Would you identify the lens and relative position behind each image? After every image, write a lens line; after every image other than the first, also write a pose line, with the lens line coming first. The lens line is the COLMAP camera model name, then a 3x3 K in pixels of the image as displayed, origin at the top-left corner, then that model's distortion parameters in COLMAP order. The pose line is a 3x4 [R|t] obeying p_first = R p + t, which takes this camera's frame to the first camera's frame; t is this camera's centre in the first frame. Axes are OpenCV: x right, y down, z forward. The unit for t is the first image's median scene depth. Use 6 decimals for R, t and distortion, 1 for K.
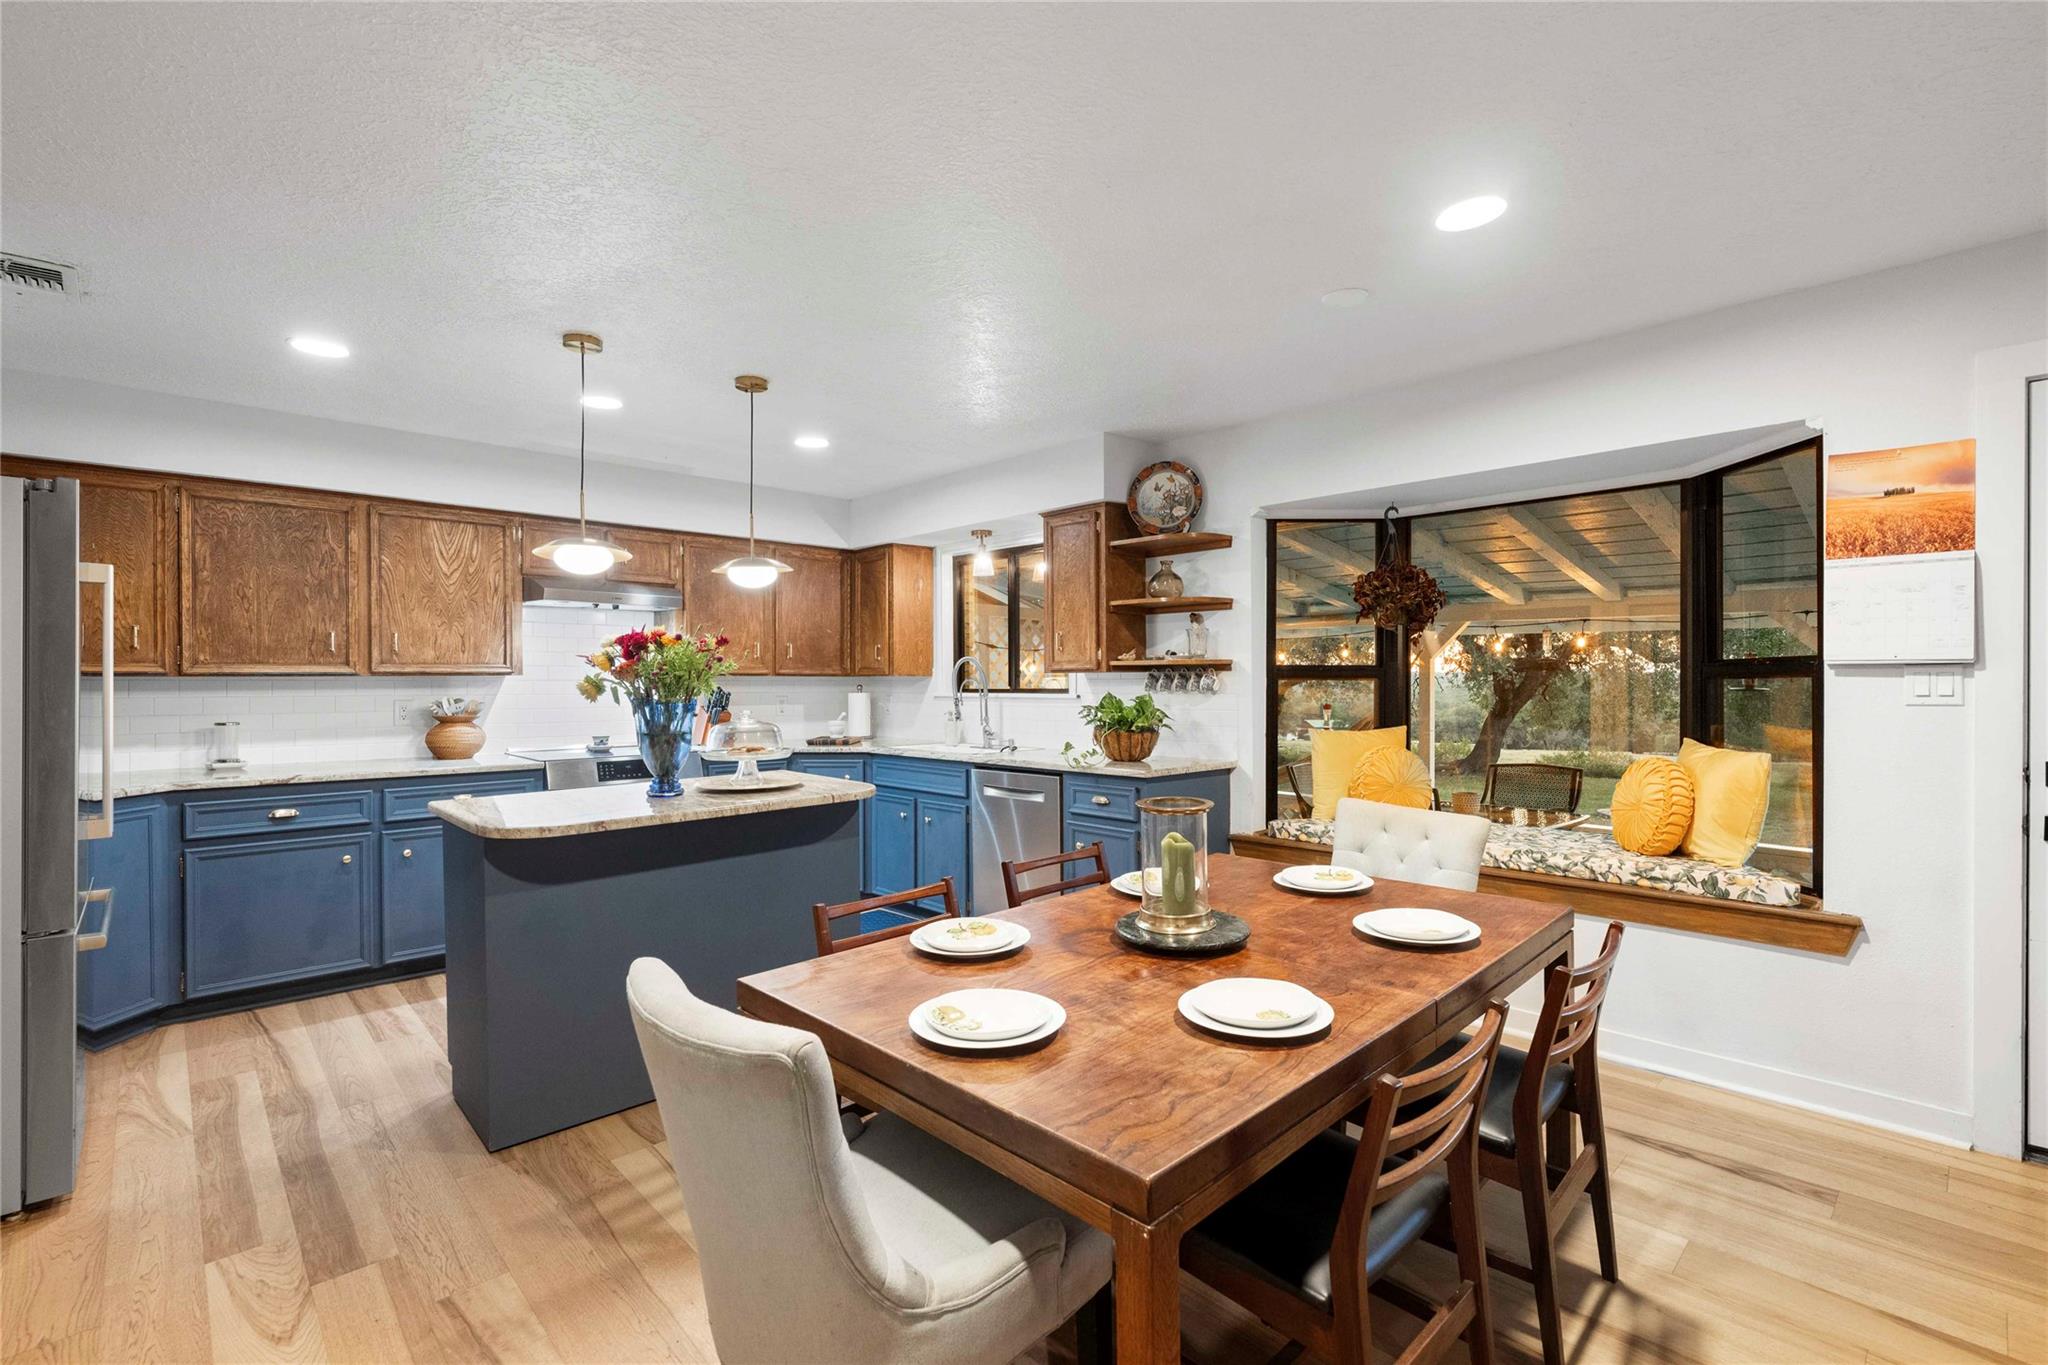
lens RADIAL K [[918.9, 0, 1036.8], [0, 918.9, 680.3], [0, 0, 1]] dist [-0.000796, -0.000745]
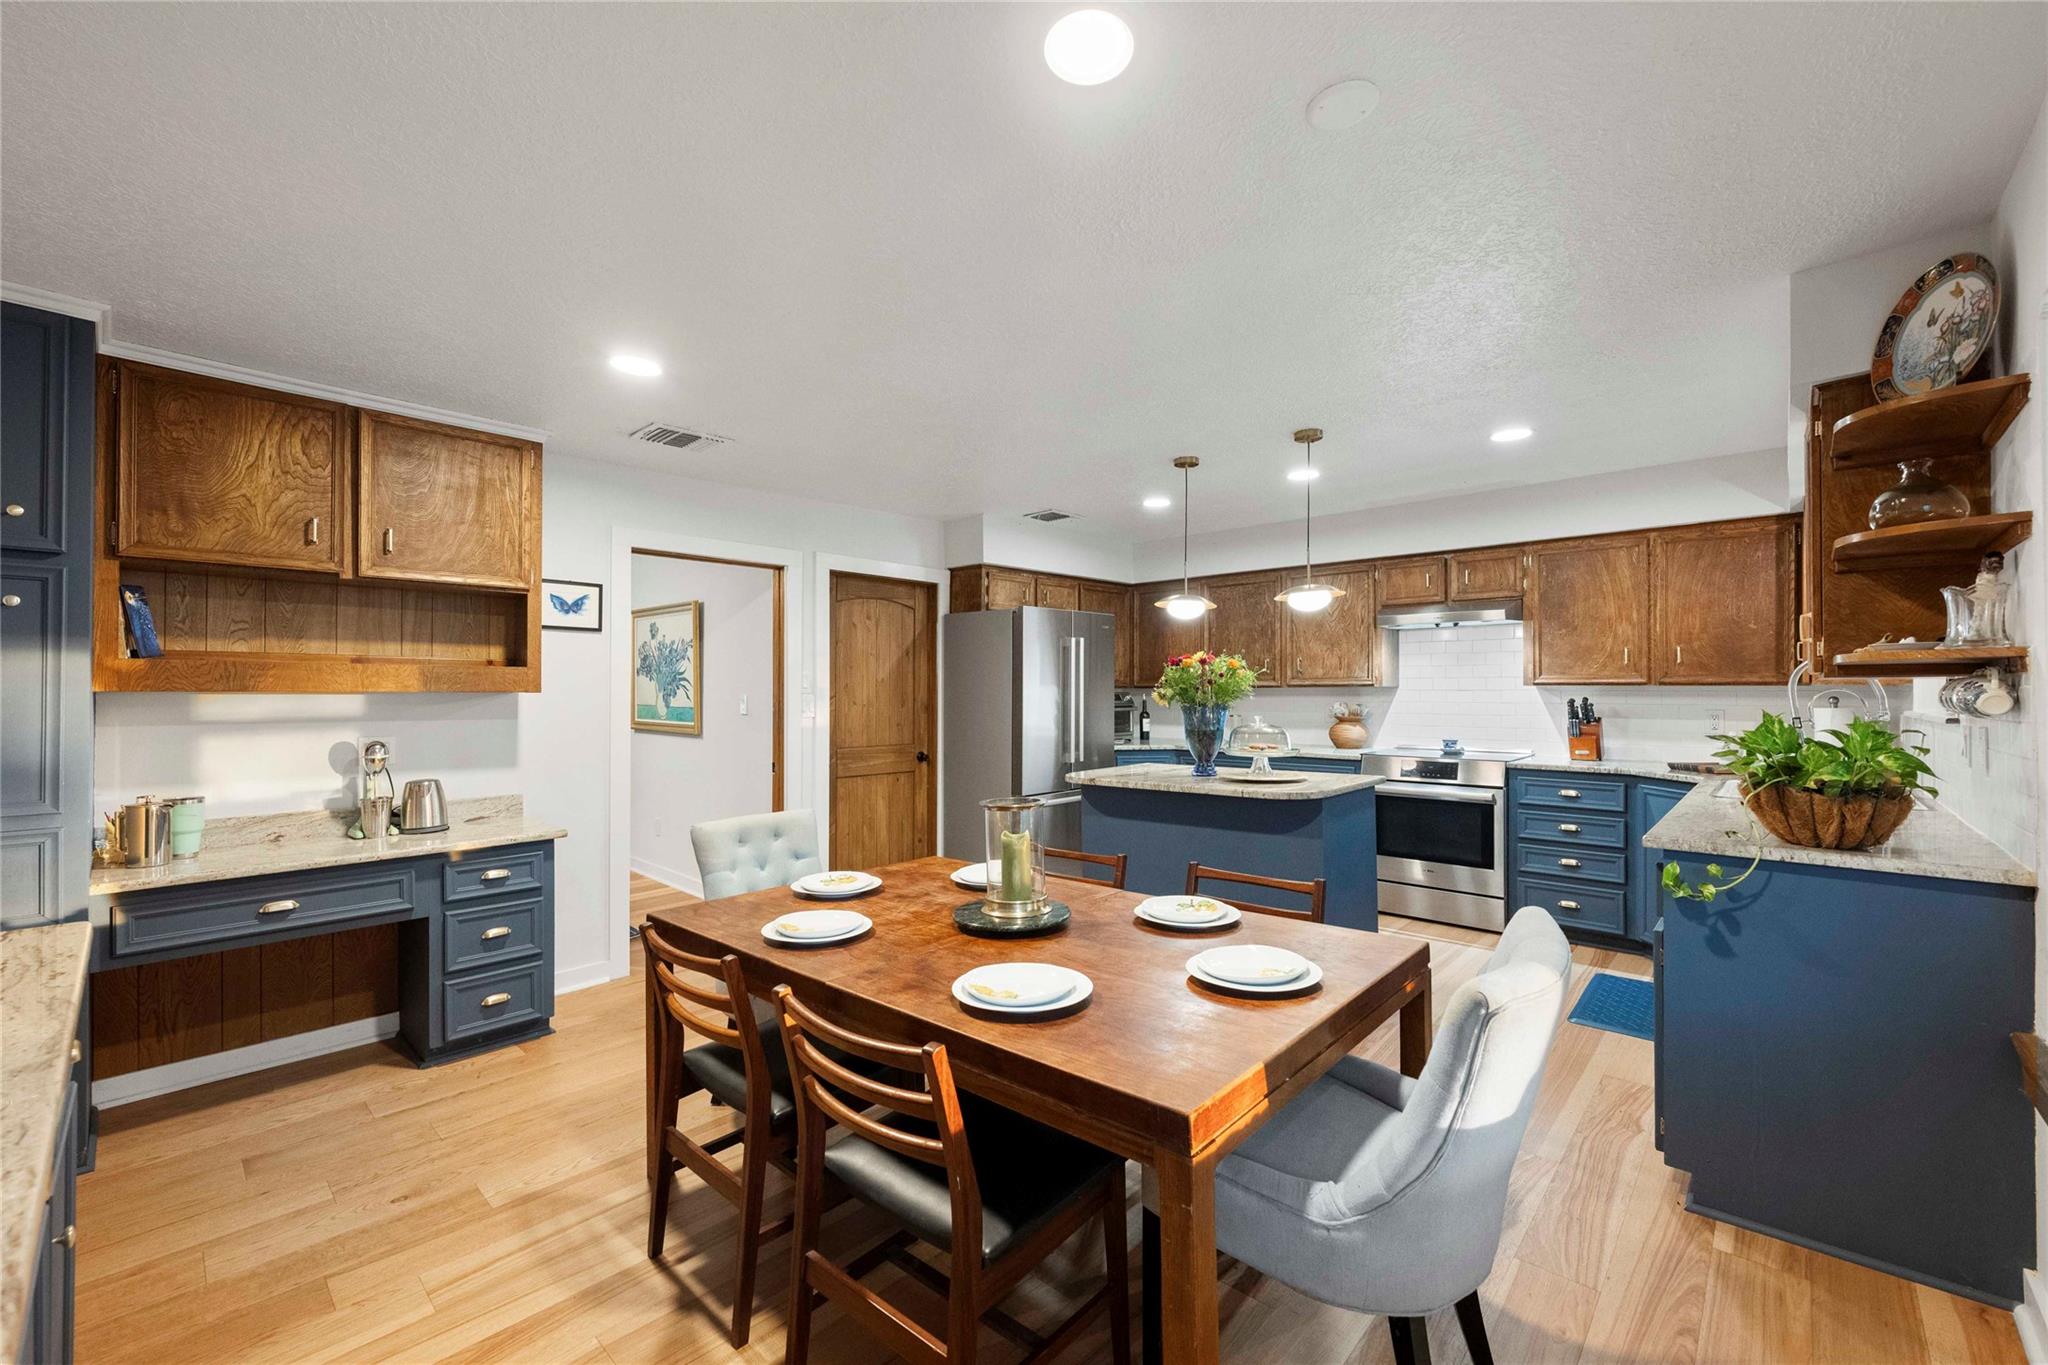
lens RADIAL K [[824.5, 0, 1020.1], [0, 824.5, 693.9], [0, 0, 1]] dist [-0.004658, 0.000440]
pose [[0.056085, 0.005768, -0.998409, 0.557036], [0.001557, 0.999982, 0.005865, -0.002924], [0.998425, -0.001883, 0.056075, 0.457363]]
